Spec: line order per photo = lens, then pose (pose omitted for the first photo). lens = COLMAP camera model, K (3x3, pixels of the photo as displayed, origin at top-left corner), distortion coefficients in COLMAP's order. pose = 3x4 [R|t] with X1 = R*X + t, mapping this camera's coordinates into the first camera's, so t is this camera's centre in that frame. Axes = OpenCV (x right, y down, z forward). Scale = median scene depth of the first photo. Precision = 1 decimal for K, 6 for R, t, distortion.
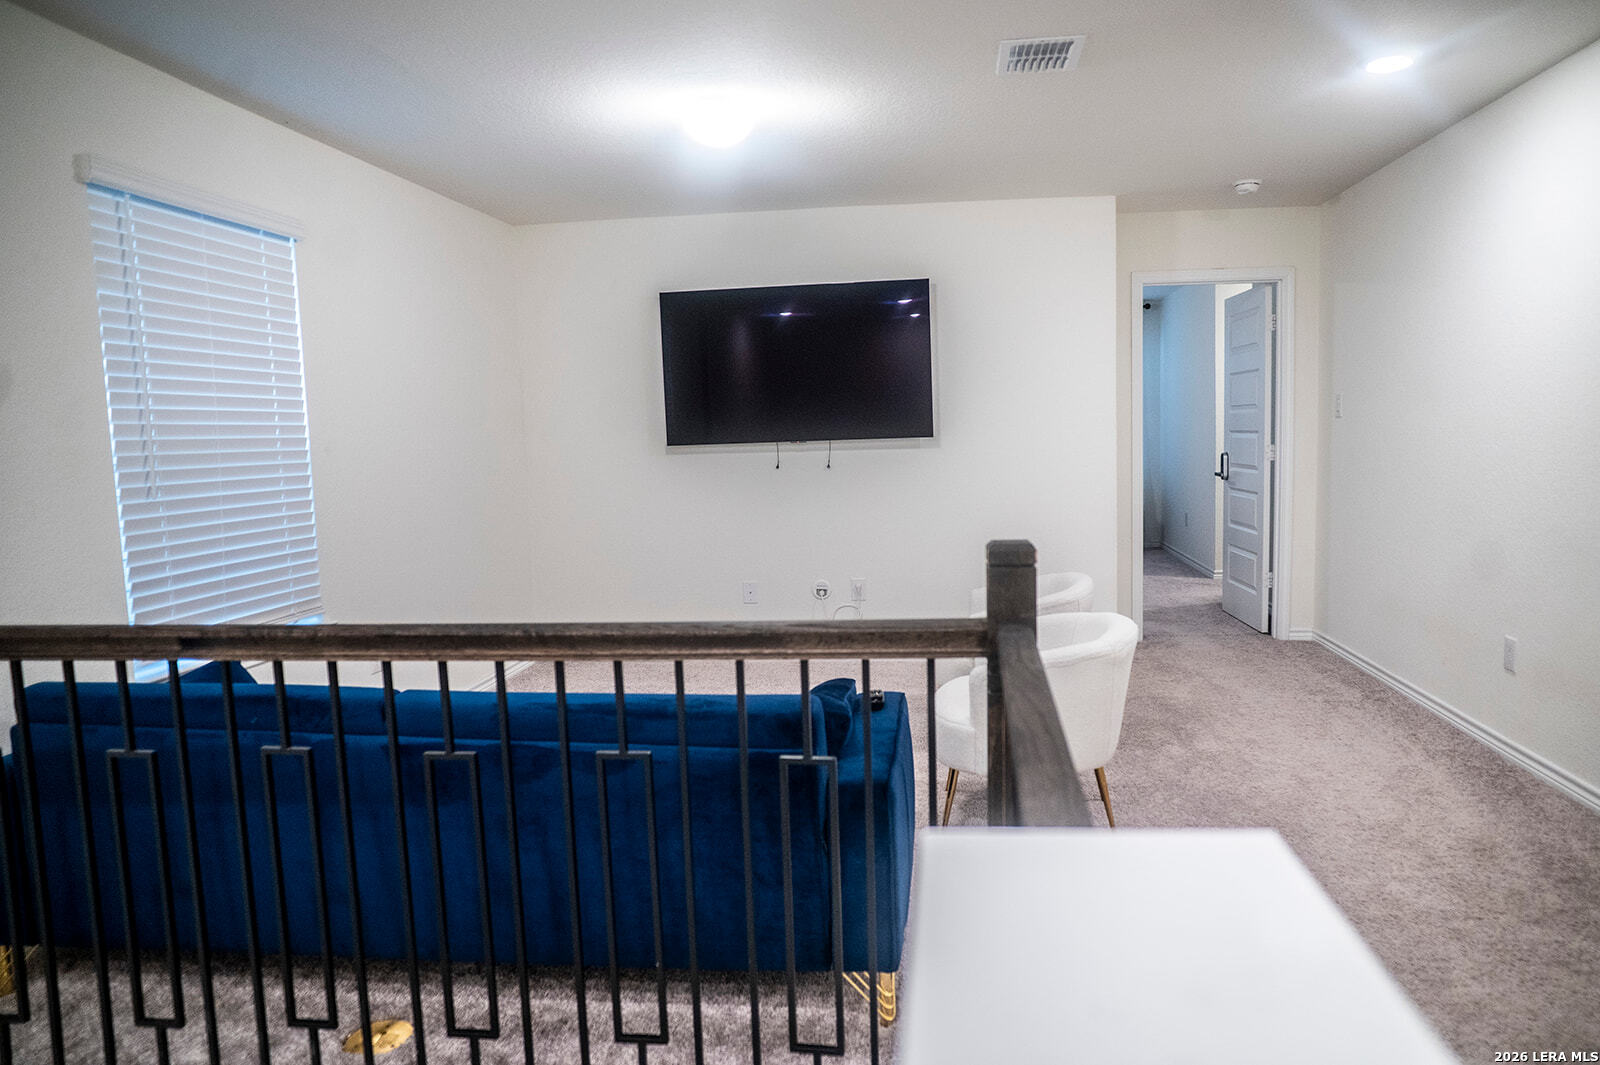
lens RADIAL K [[974.7, 0, 796.0], [0, 974.7, 531.0], [0, 0, 1]] dist [-0.025515, 0.008747]
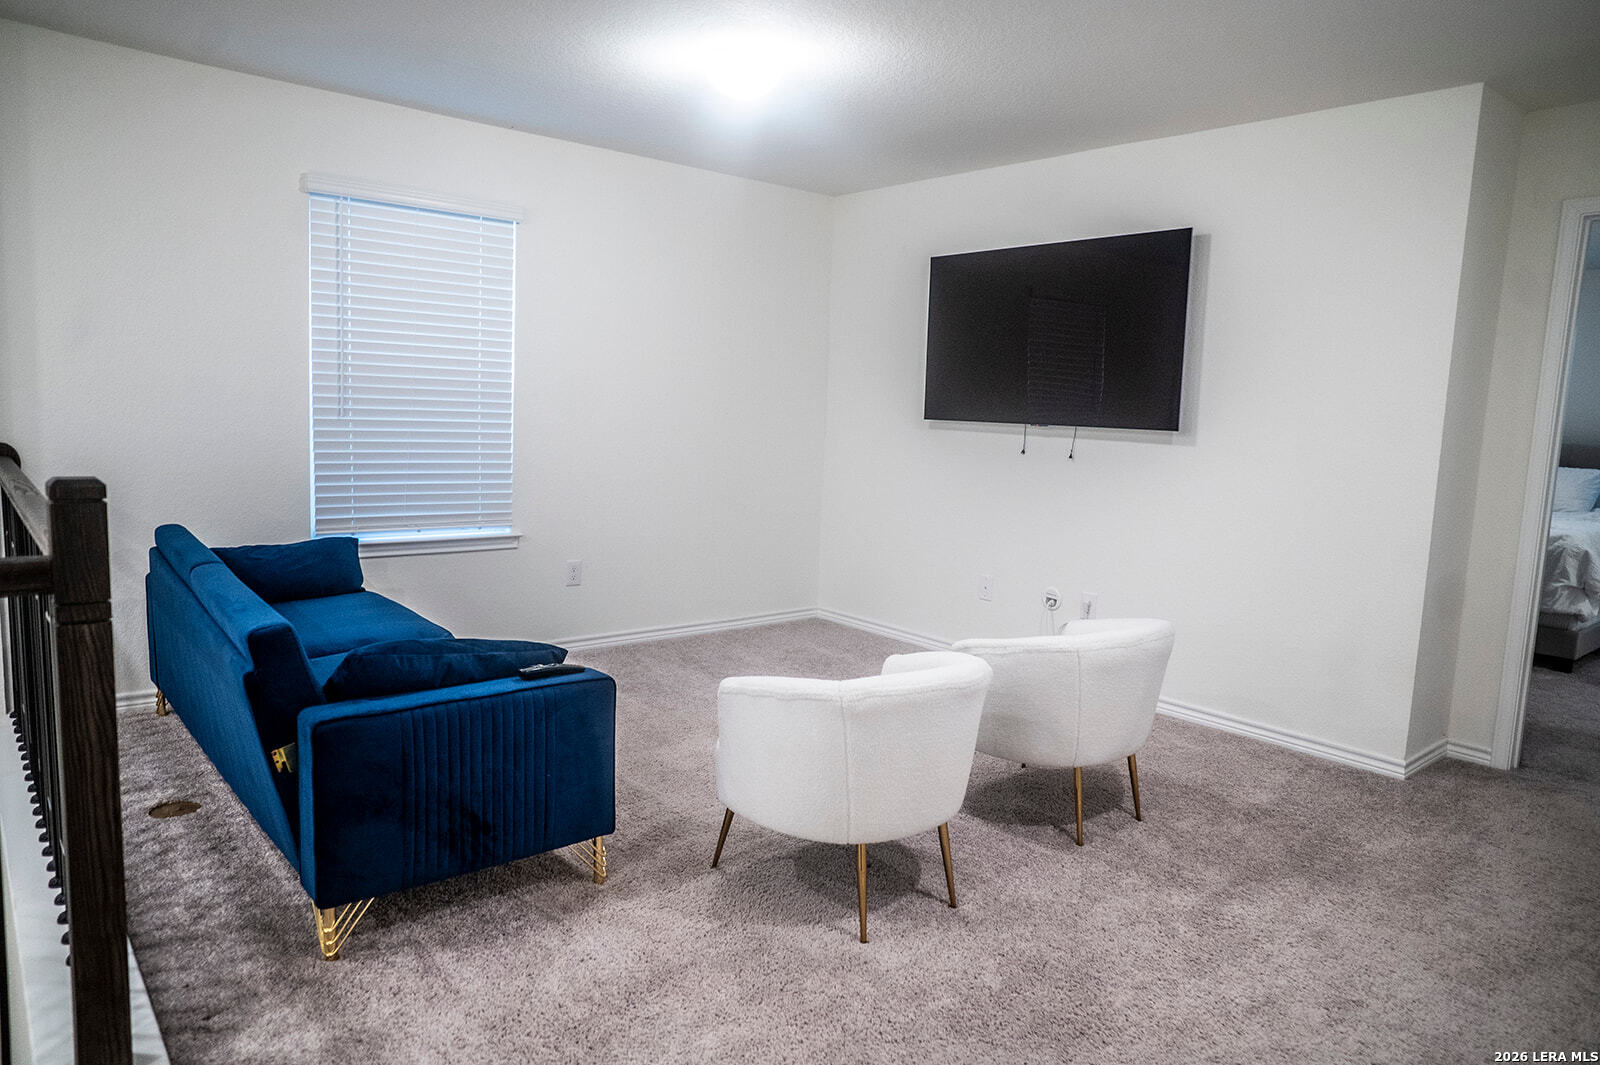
lens RADIAL K [[974.7, 0, 794.2], [0, 974.7, 532.9], [0, 0, 1]] dist [-0.025515, 0.008747]
pose [[0.746539, 0.148461, -0.648567, 0.610813], [-0.131587, 0.988478, 0.074804, -0.047810], [0.652200, 0.029499, 0.757473, 0.300699]]
